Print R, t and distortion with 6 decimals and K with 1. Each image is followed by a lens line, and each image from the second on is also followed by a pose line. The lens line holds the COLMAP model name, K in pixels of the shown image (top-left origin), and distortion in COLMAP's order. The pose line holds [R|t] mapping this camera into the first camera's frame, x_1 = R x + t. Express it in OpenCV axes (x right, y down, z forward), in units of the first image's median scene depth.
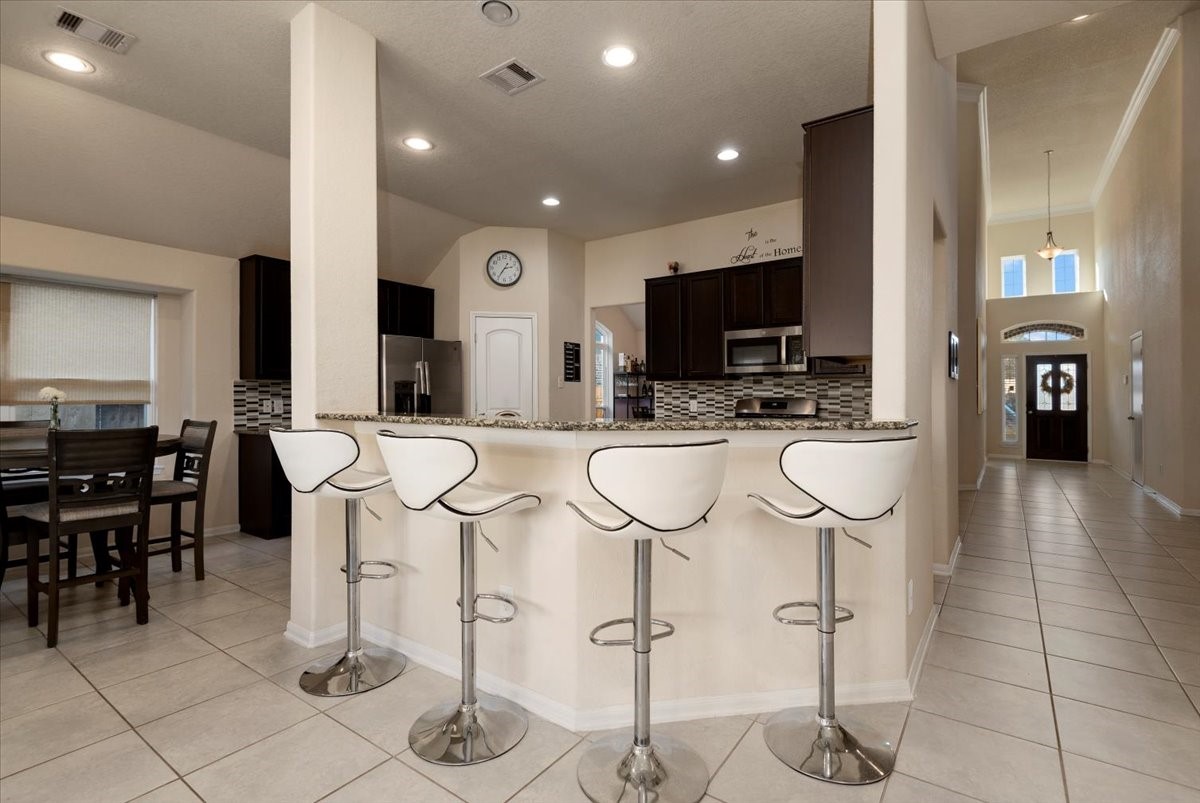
lens RADIAL K [[564.8, 0, 602.8], [0, 564.8, 398.9], [0, 0, 1]] dist [0.016275, -0.003964]
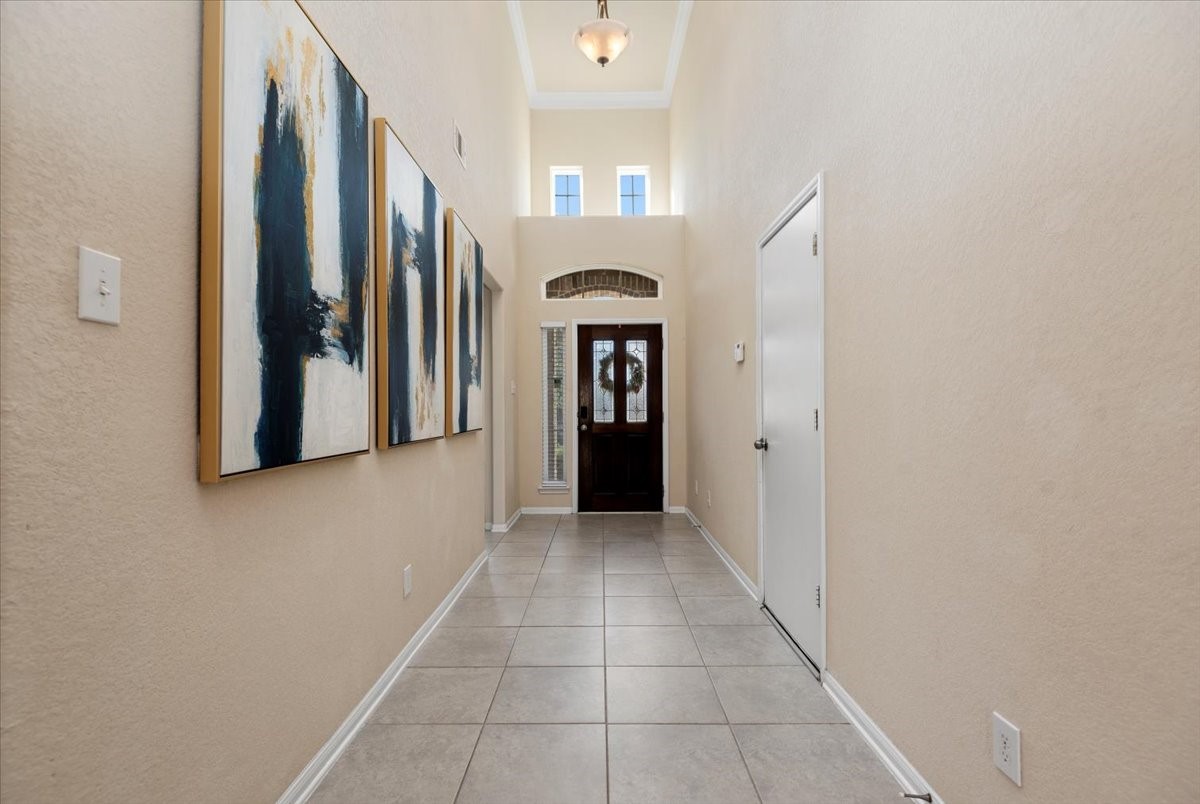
lens RADIAL K [[564.8, 0, 600.6], [0, 564.8, 405.3], [0, 0, 1]] dist [0.016275, -0.003964]
pose [[0.817074, 0.001389, 0.576532, 0.459855], [0.005400, 0.999935, -0.010061, 0.008386], [-0.576508, 0.011334, 0.817013, 0.557498]]
